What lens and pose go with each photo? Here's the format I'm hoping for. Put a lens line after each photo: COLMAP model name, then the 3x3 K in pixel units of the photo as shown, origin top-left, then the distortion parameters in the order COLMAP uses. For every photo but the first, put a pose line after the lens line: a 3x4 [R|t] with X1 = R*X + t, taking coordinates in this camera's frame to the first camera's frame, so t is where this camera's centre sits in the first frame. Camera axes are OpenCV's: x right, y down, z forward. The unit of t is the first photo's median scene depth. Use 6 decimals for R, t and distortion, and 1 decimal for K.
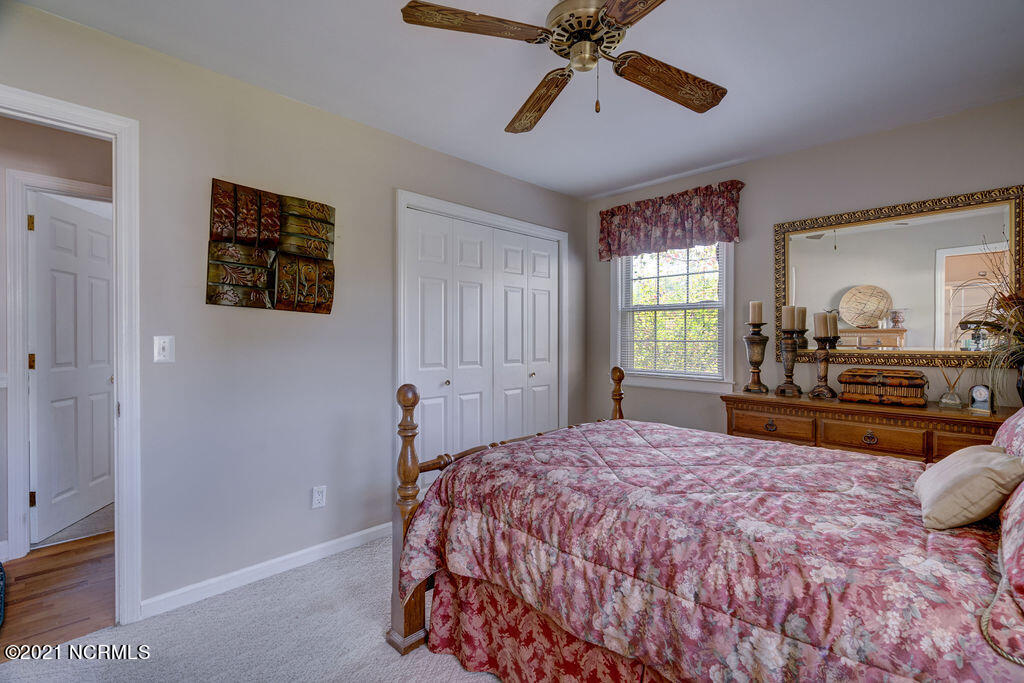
lens RADIAL K [[469.0, 0, 512.0], [0, 469.0, 341.5], [0, 0, 1]] dist [-0.006064, 0.000410]
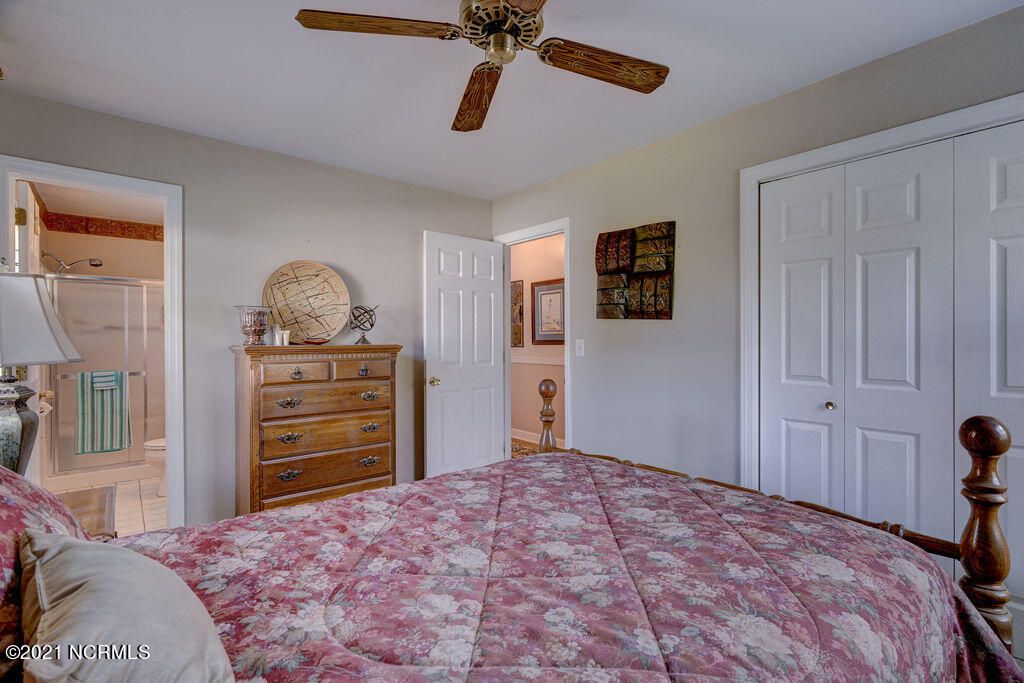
lens RADIAL K [[469.0, 0, 512.0], [0, 469.0, 341.5], [0, 0, 1]] dist [-0.006064, 0.000410]
pose [[-0.095063, 0.001002, -0.995471, 0.730623], [-0.008487, 0.999962, 0.001817, -0.007479], [0.995435, 0.008621, -0.095051, 0.742596]]
